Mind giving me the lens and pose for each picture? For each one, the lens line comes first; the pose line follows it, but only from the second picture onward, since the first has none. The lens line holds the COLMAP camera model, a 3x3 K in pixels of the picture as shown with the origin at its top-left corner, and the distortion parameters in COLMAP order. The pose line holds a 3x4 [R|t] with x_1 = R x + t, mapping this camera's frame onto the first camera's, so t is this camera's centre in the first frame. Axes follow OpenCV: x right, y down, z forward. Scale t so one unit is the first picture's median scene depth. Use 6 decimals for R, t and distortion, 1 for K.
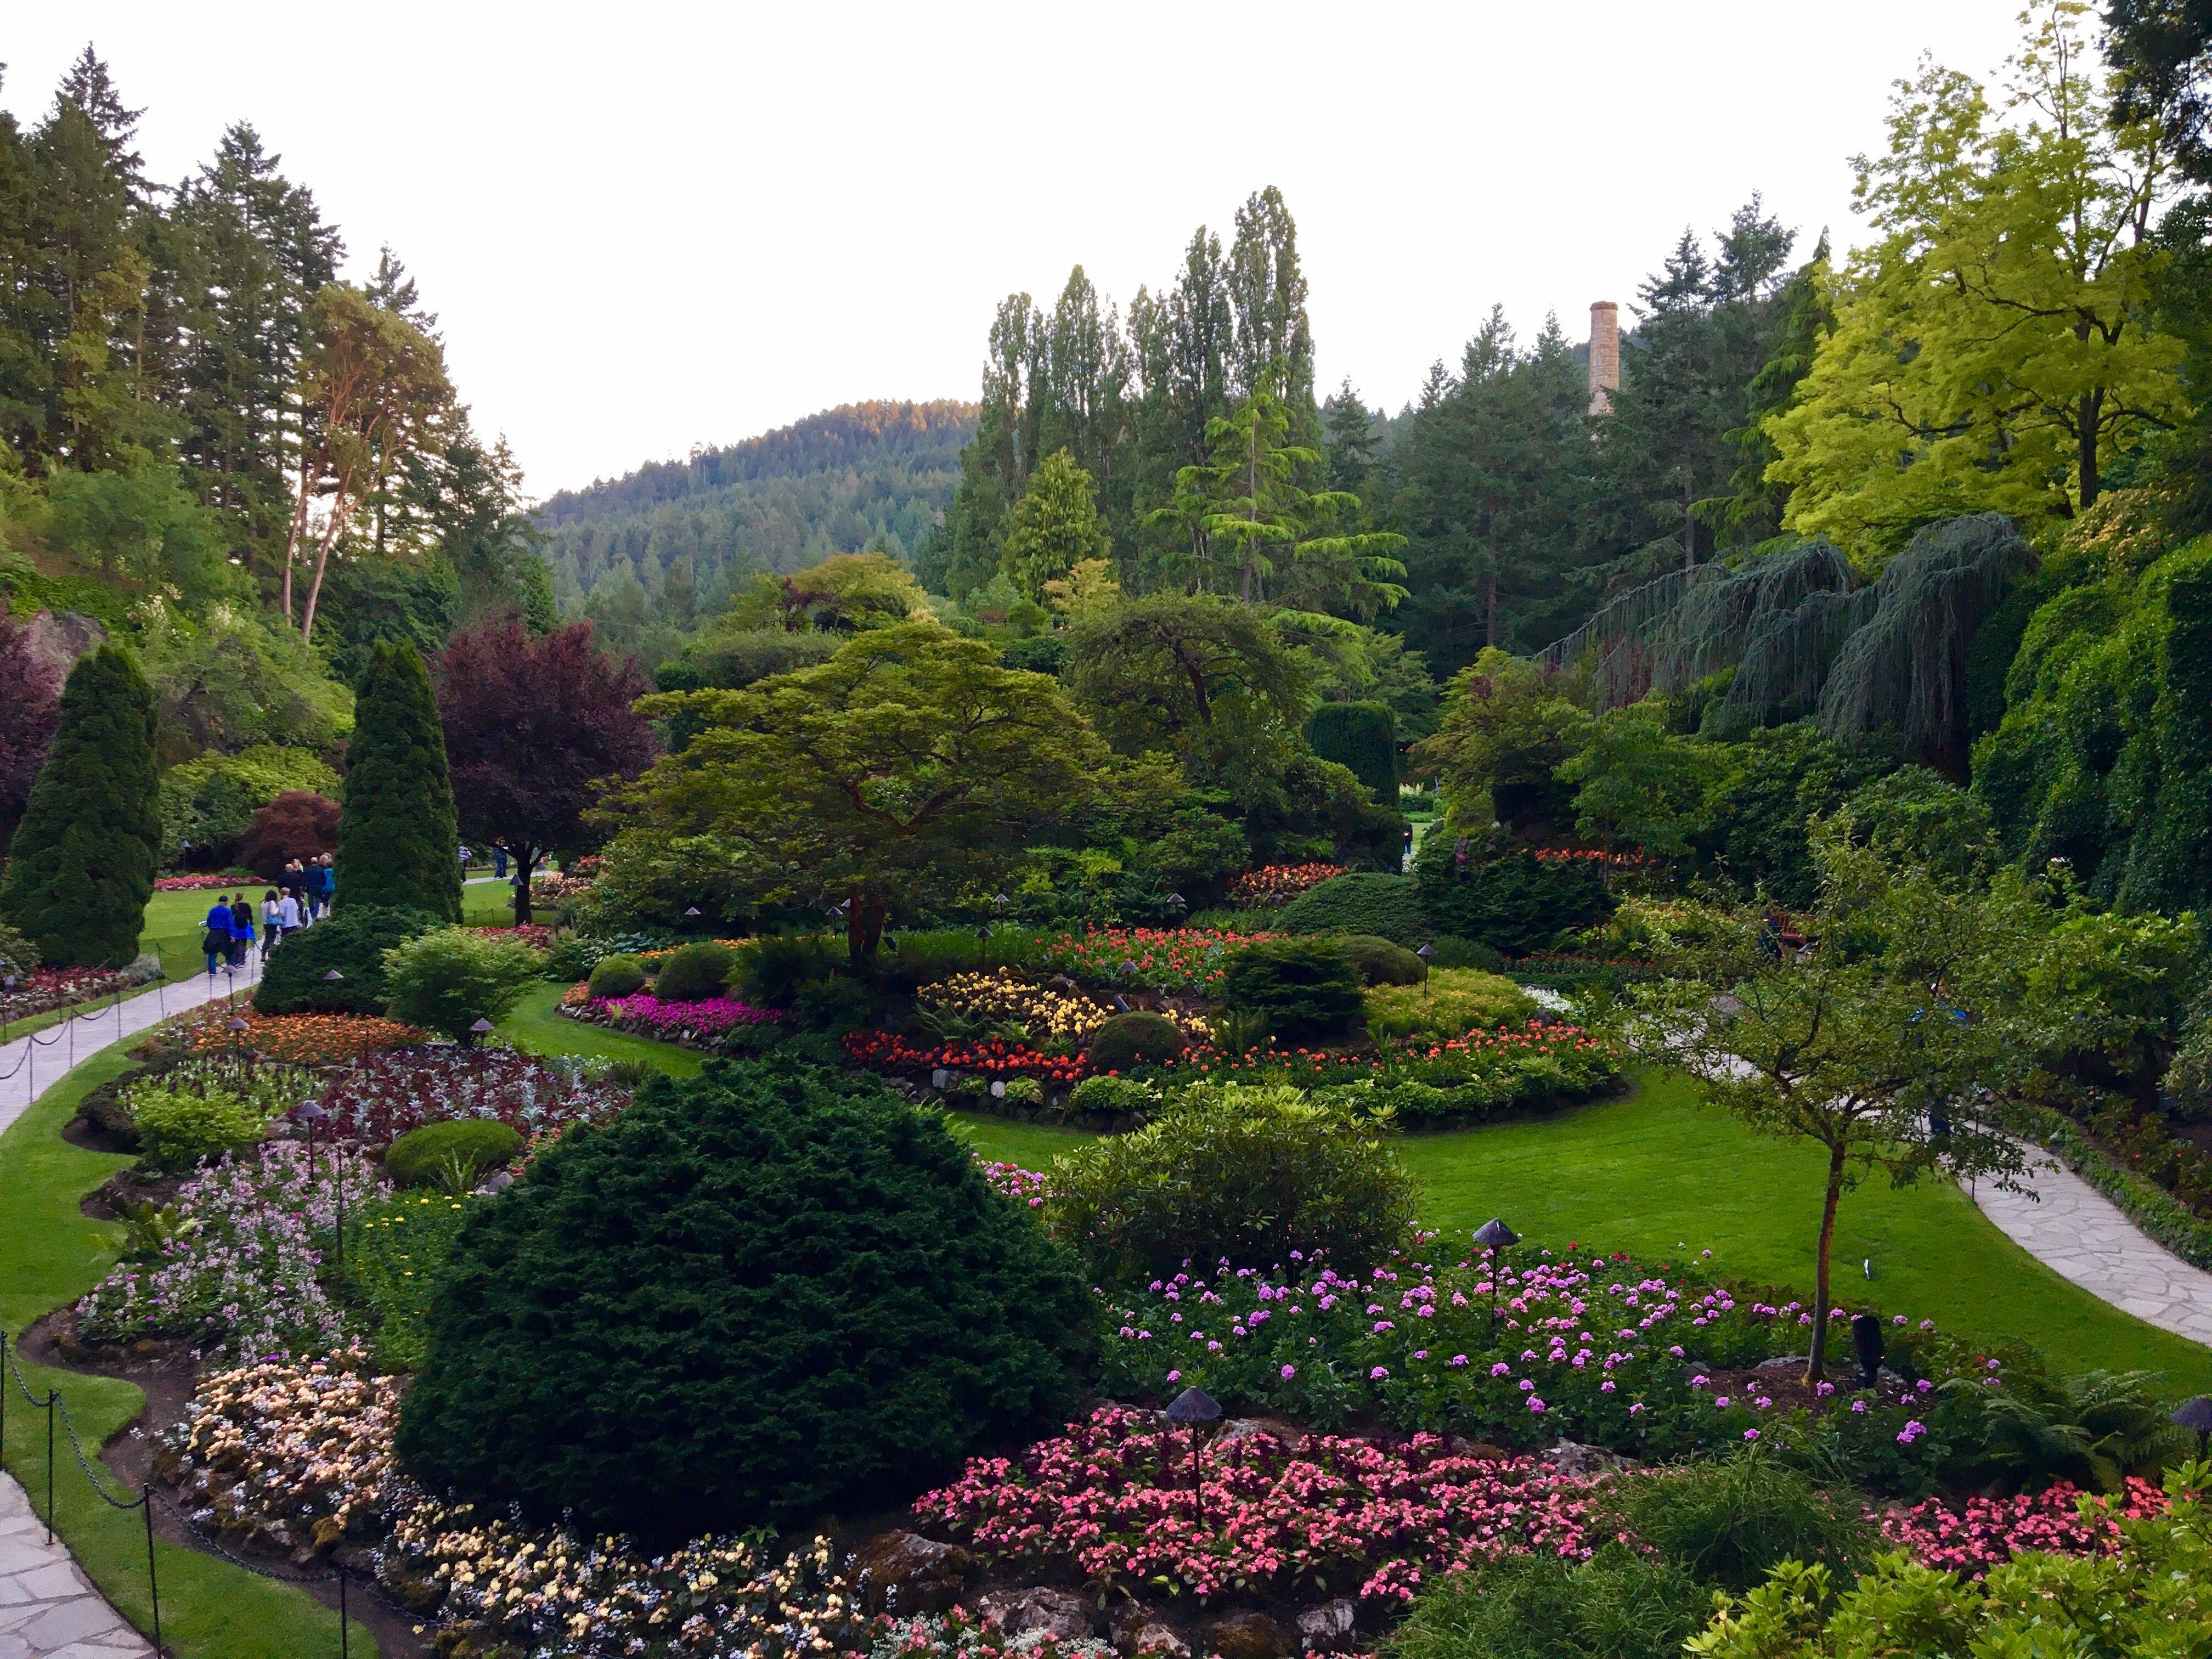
lens RADIAL K [[2067.9, 0, 1096.8], [0, 2067.9, 759.1], [0, 0, 1]] dist [0.082414, 0.008125]
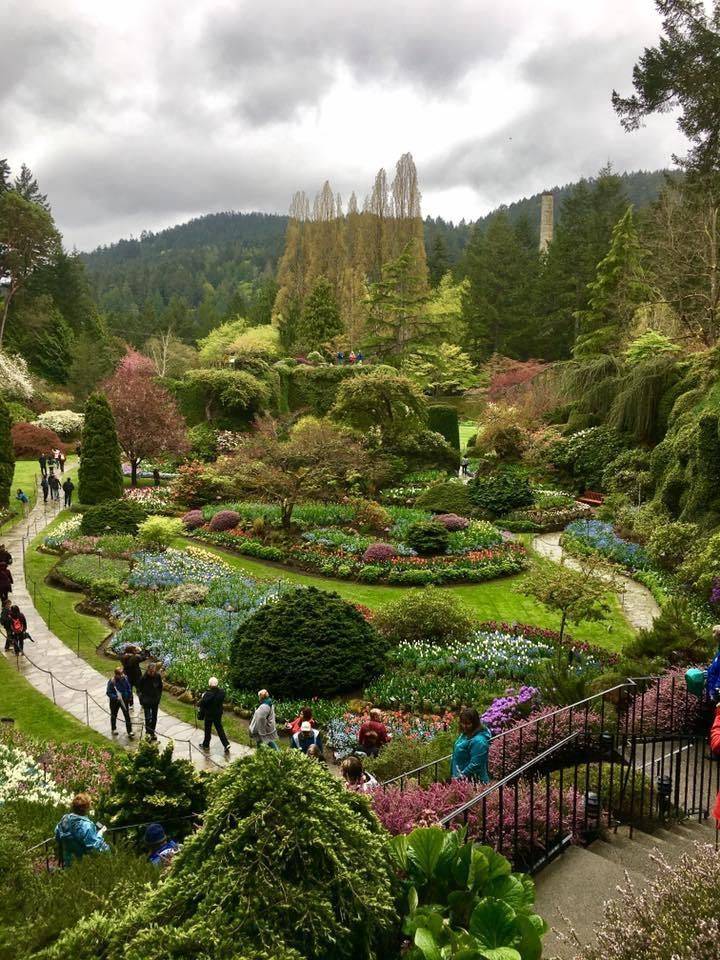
lens RADIAL K [[897.4, 0, 359.8], [0, 897.4, 493.3], [0, 0, 1]] dist [0.082414, 0.008125]
pose [[0.999220, -0.000465, 0.039496, -0.037479], [-0.004666, 0.991539, 0.129726, -0.077785], [-0.039222, -0.129809, 0.990763, -0.208243]]
